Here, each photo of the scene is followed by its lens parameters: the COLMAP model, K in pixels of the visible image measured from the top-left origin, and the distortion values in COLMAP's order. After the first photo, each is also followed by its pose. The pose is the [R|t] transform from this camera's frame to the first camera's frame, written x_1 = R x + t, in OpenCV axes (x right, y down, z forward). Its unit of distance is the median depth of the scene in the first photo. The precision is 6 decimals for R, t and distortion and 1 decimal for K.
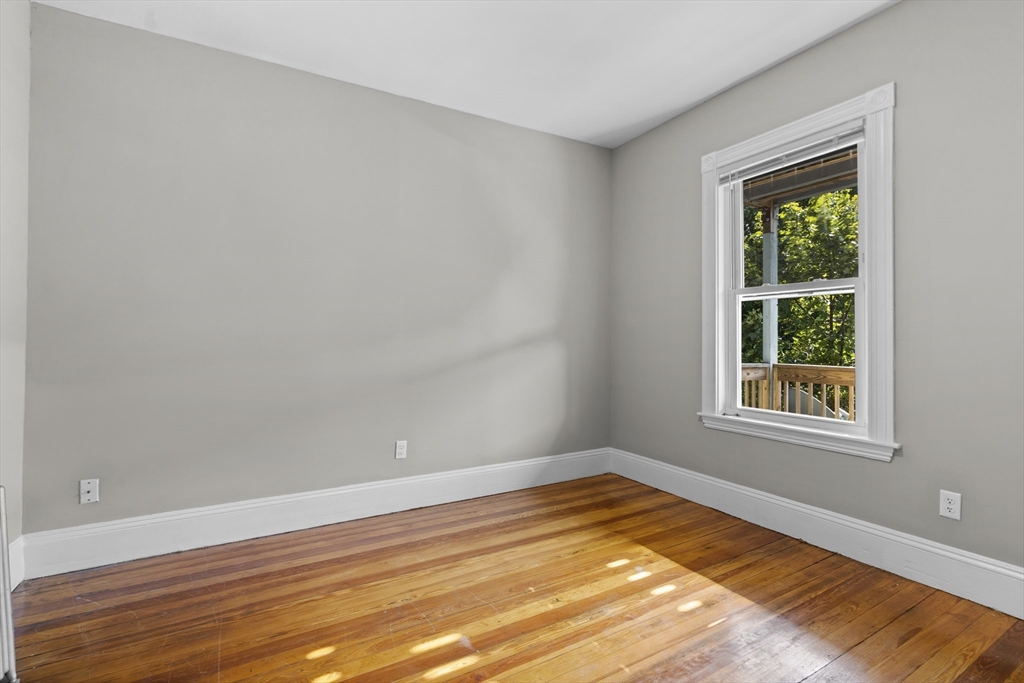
lens RADIAL K [[468.6, 0, 511.6], [0, 468.6, 339.4], [0, 0, 1]] dist [-0.013685, 0.005856]
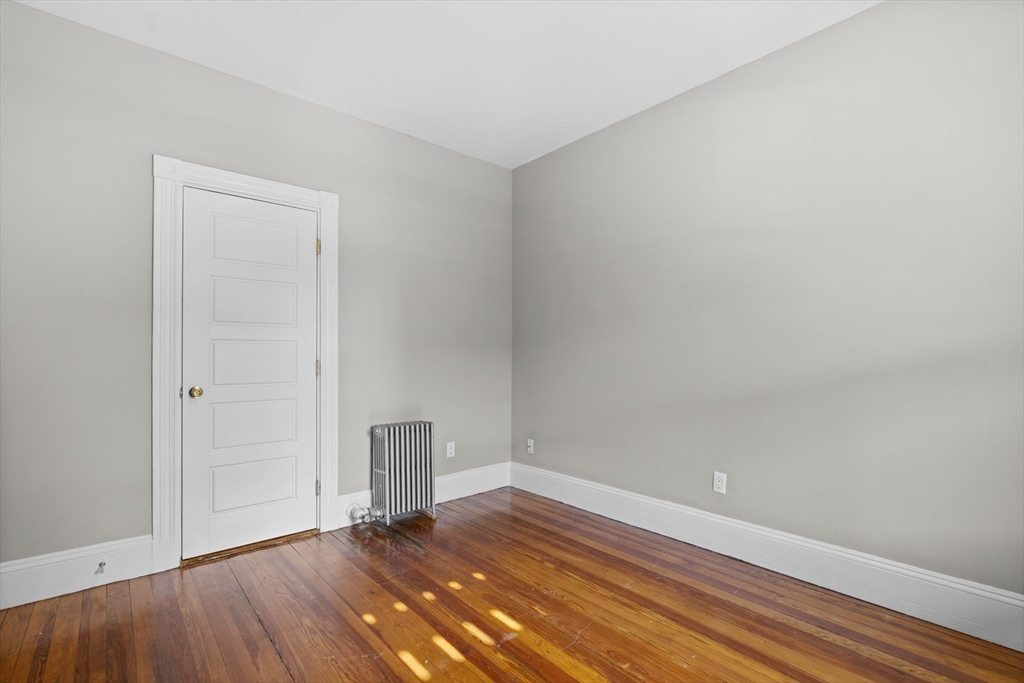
lens RADIAL K [[468.6, 0, 507.2], [0, 468.6, 345.1], [0, 0, 1]] dist [-0.013685, 0.005856]
pose [[0.185112, -0.018041, -0.982552, 0.720275], [0.002571, 0.999837, -0.017874, -0.009182], [0.982714, 0.000782, 0.185128, 0.580705]]
